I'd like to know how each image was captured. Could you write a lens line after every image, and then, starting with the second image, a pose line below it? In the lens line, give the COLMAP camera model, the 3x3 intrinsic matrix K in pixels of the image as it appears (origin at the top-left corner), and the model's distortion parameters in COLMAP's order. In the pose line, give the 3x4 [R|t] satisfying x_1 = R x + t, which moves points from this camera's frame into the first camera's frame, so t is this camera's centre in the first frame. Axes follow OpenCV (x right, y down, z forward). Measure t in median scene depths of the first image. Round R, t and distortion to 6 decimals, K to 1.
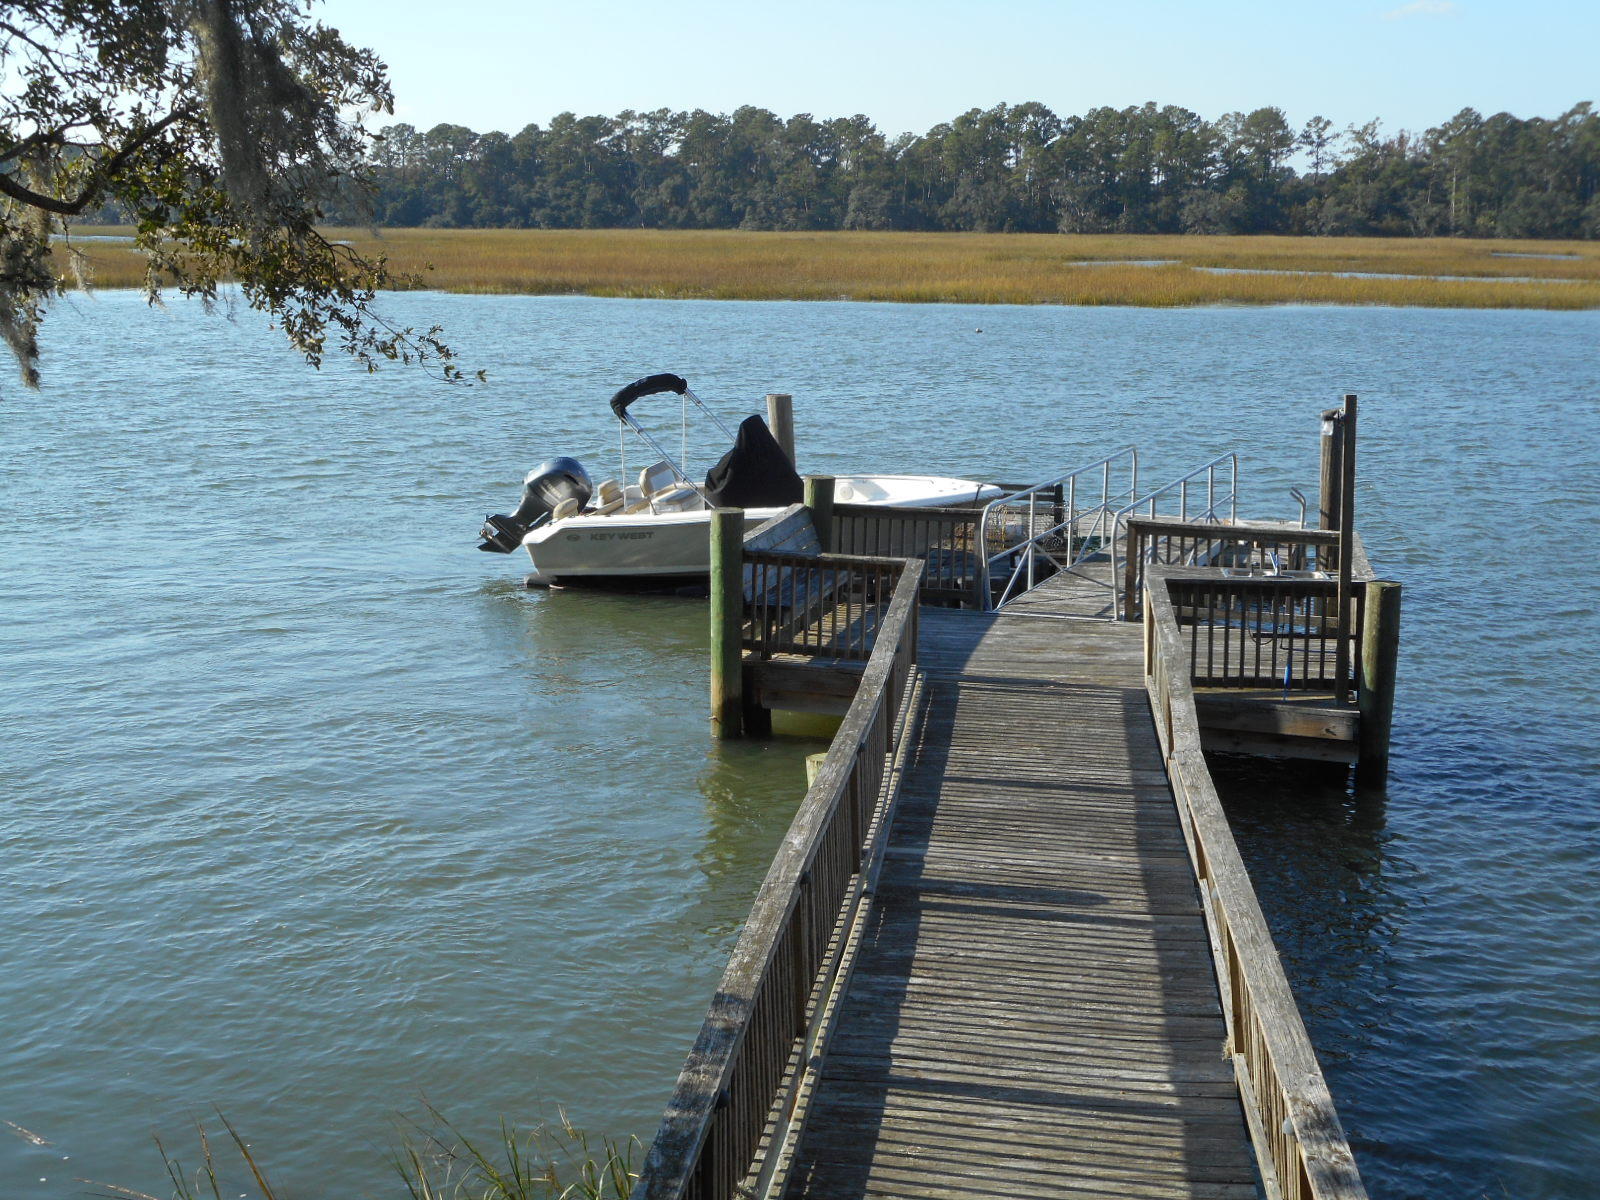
lens RADIAL K [[2411.3, 0, 801.4], [0, 2411.3, 599.8], [0, 0, 1]] dist [0.086815, 0.000000]
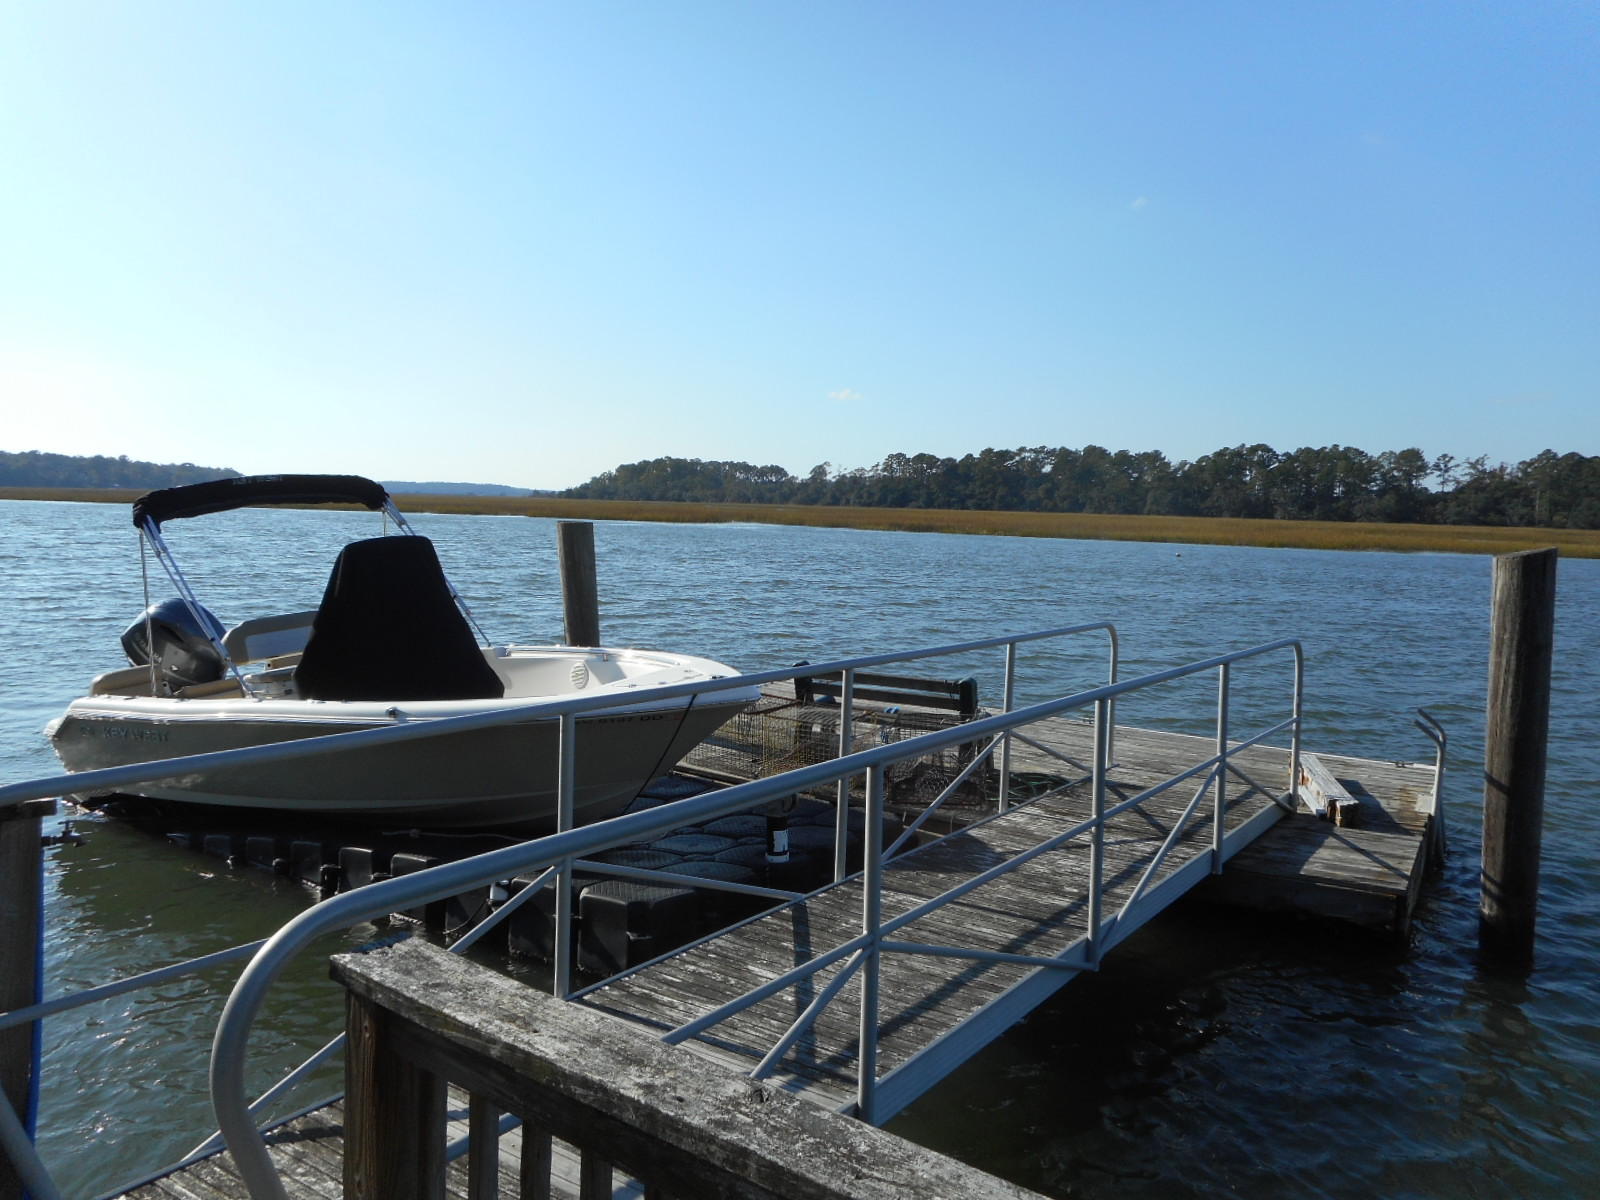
lens RADIAL K [[1190.4, 0, 799.4], [0, 1190.4, 604.4], [0, 0, 1]] dist [0.006573, -0.007638]
pose [[0.959016, 0.045744, -0.279634, 0.022885], [-0.069292, 0.994780, -0.074907, -0.006482], [0.274747, 0.091214, 0.957180, 0.112639]]
